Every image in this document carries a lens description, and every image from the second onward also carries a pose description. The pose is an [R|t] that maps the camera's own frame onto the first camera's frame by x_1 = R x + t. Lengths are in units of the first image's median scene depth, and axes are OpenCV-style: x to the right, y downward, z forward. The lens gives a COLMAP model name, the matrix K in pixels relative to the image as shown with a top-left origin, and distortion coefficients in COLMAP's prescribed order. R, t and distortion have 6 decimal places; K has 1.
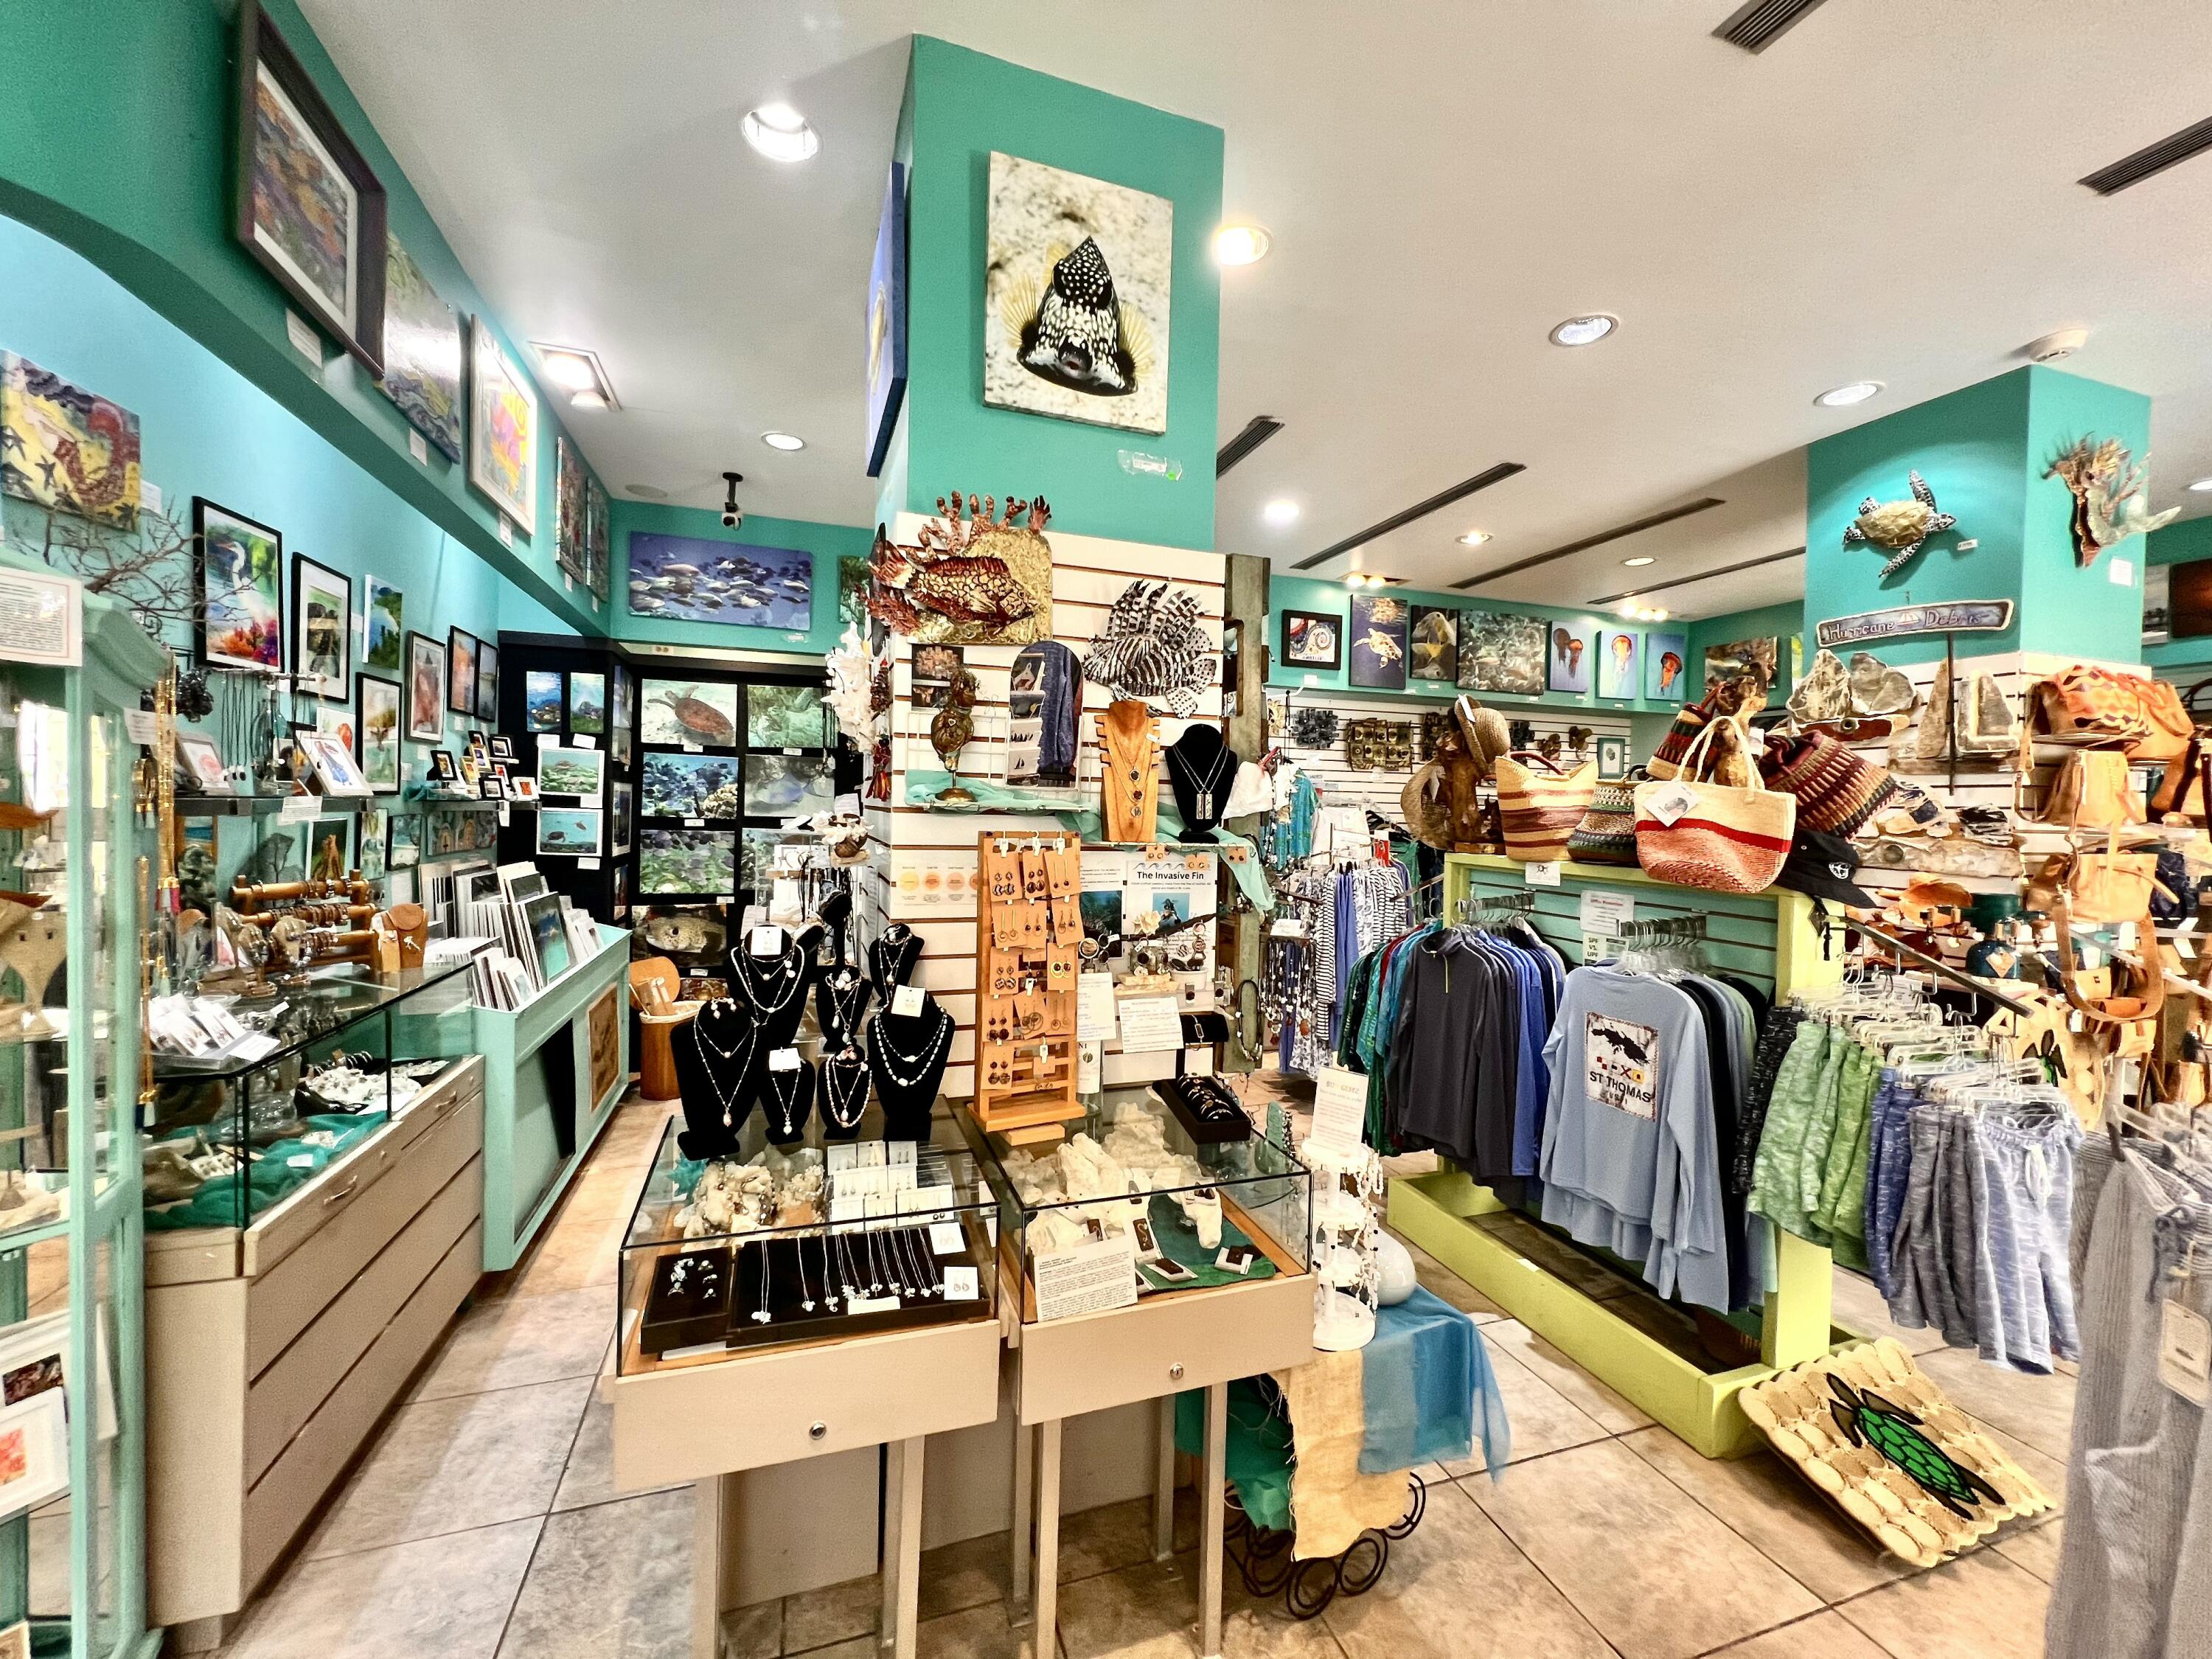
lens RADIAL K [[887.6, 0, 1101.1], [0, 887.6, 827.1], [0, 0, 1]] dist [-0.003839, 0.000014]
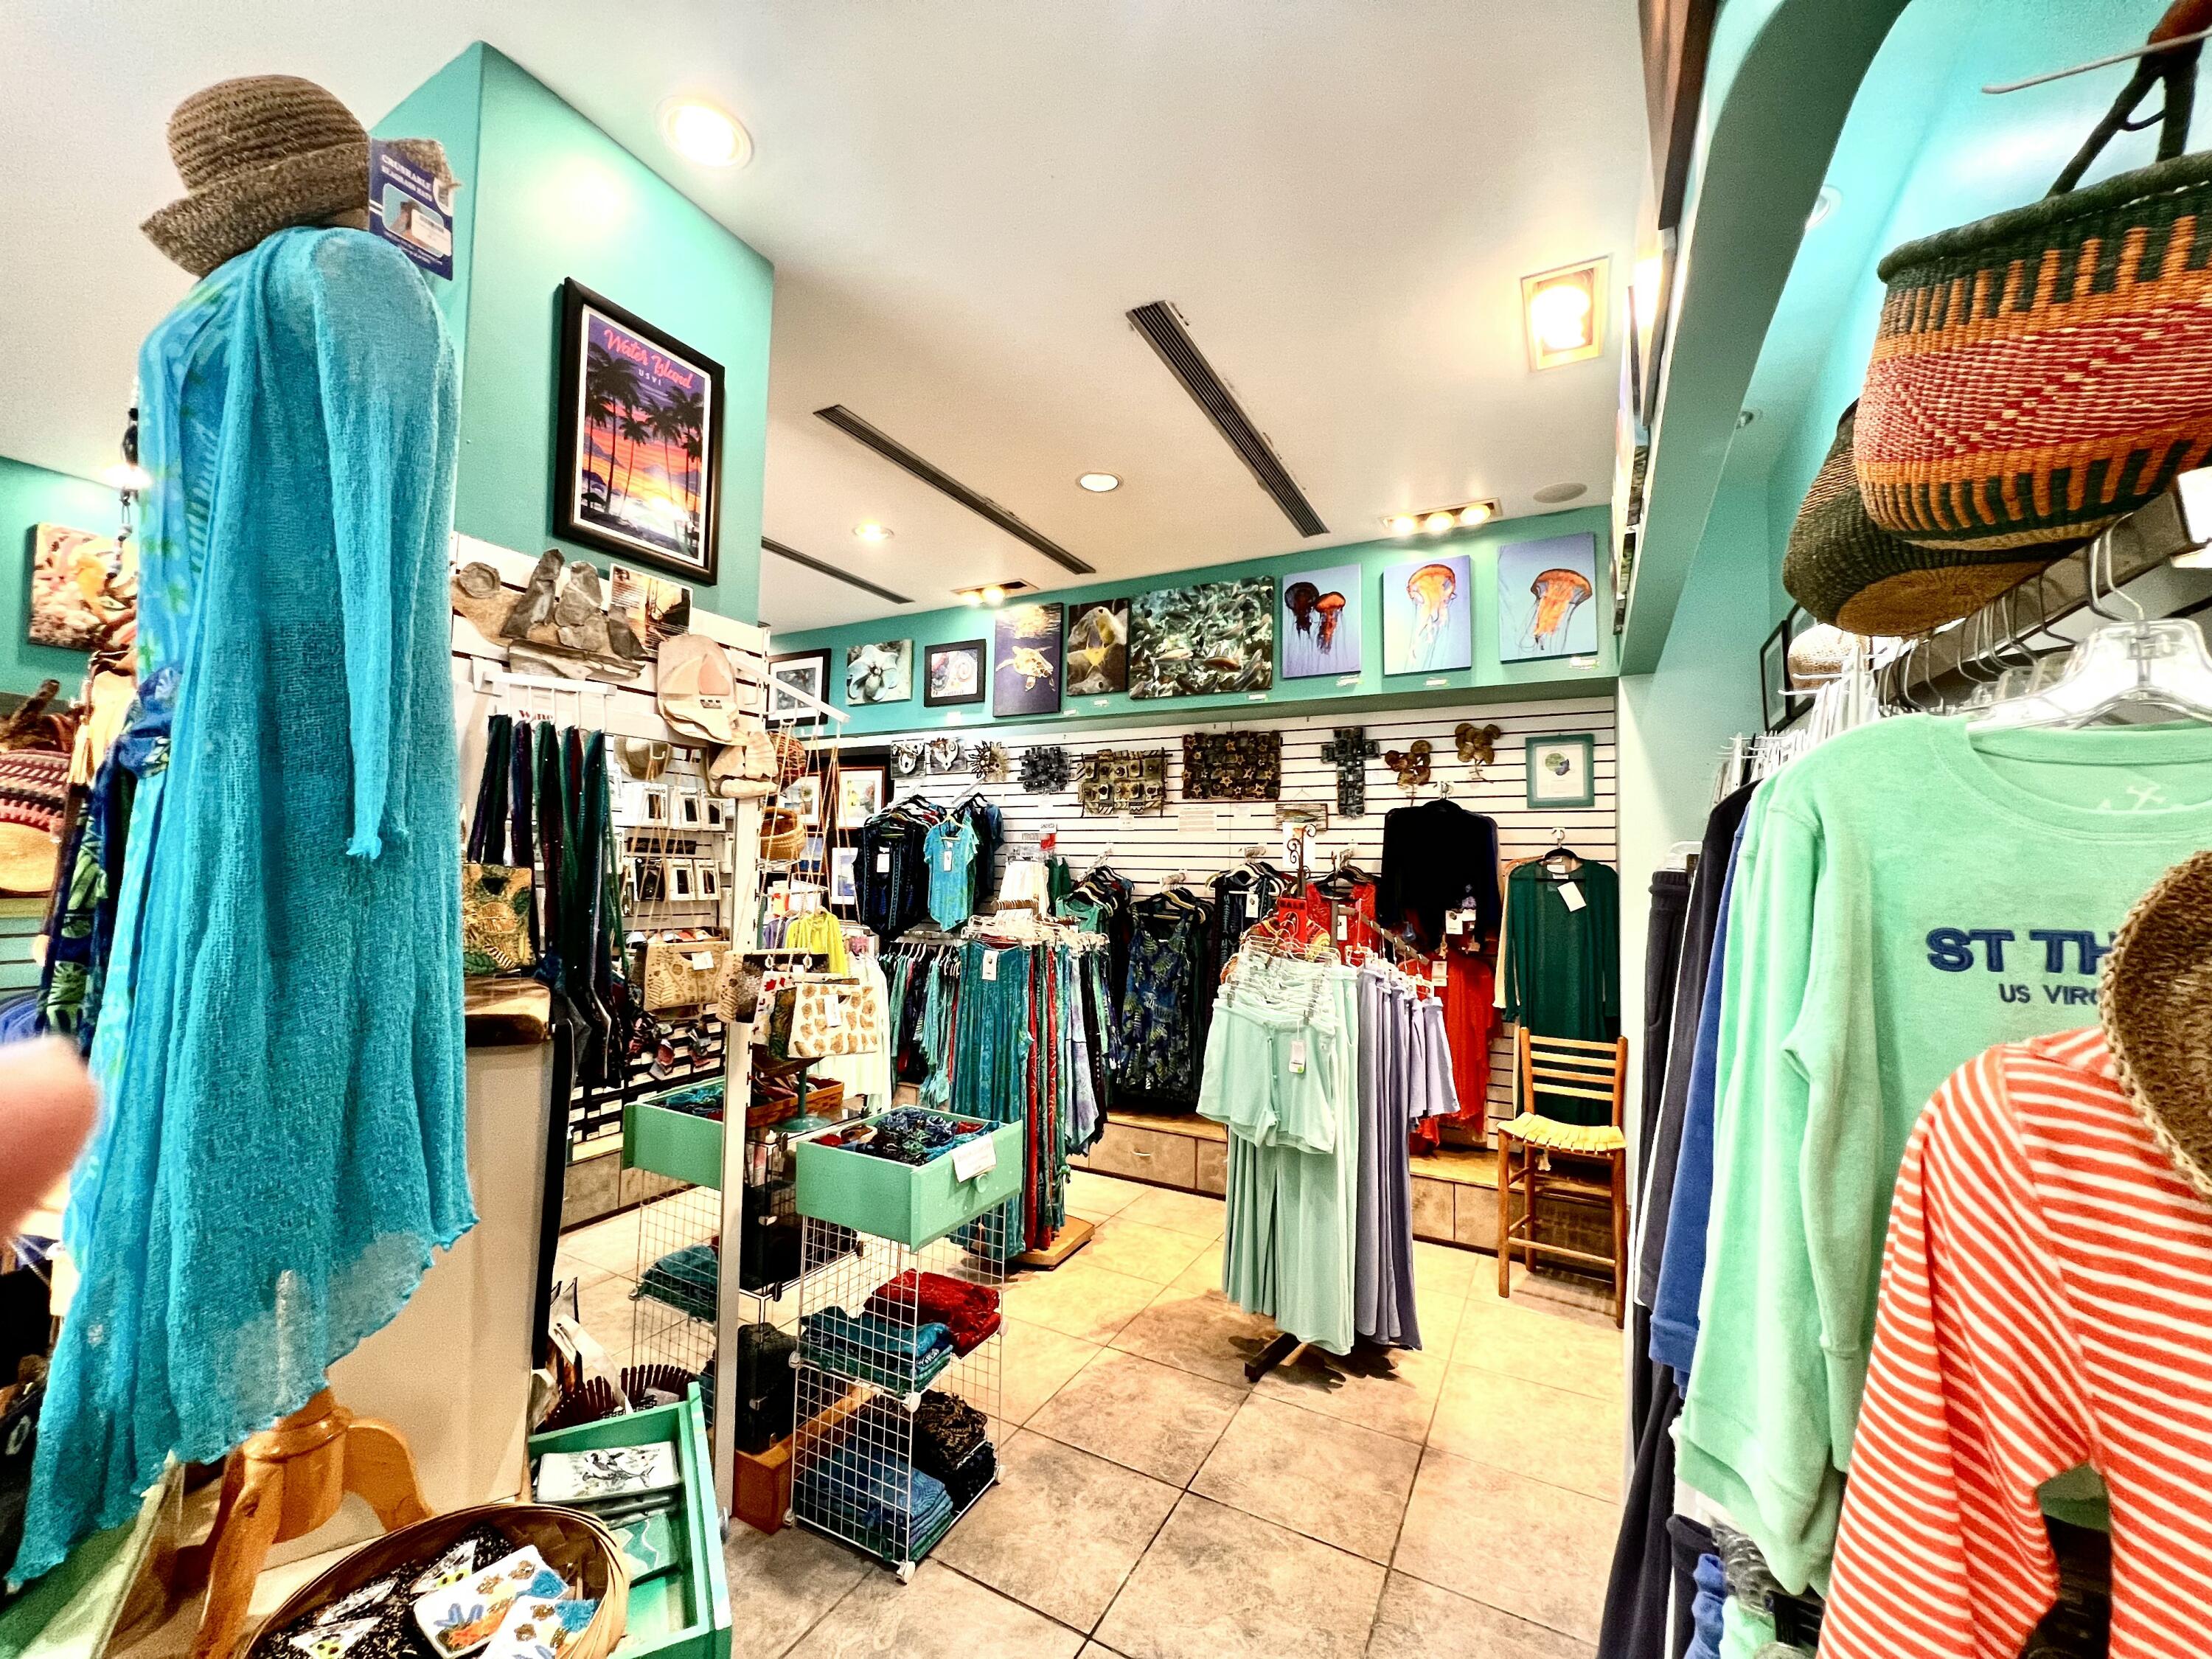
lens RADIAL K [[887.6, 0, 1105.4], [0, 887.6, 820.7], [0, 0, 1]] dist [-0.003839, 0.000014]
pose [[0.683717, -0.047116, -0.728225, 1.113548], [-0.022164, 0.996112, -0.085257, 0.011023], [0.729411, 0.074432, 0.680015, 0.582761]]
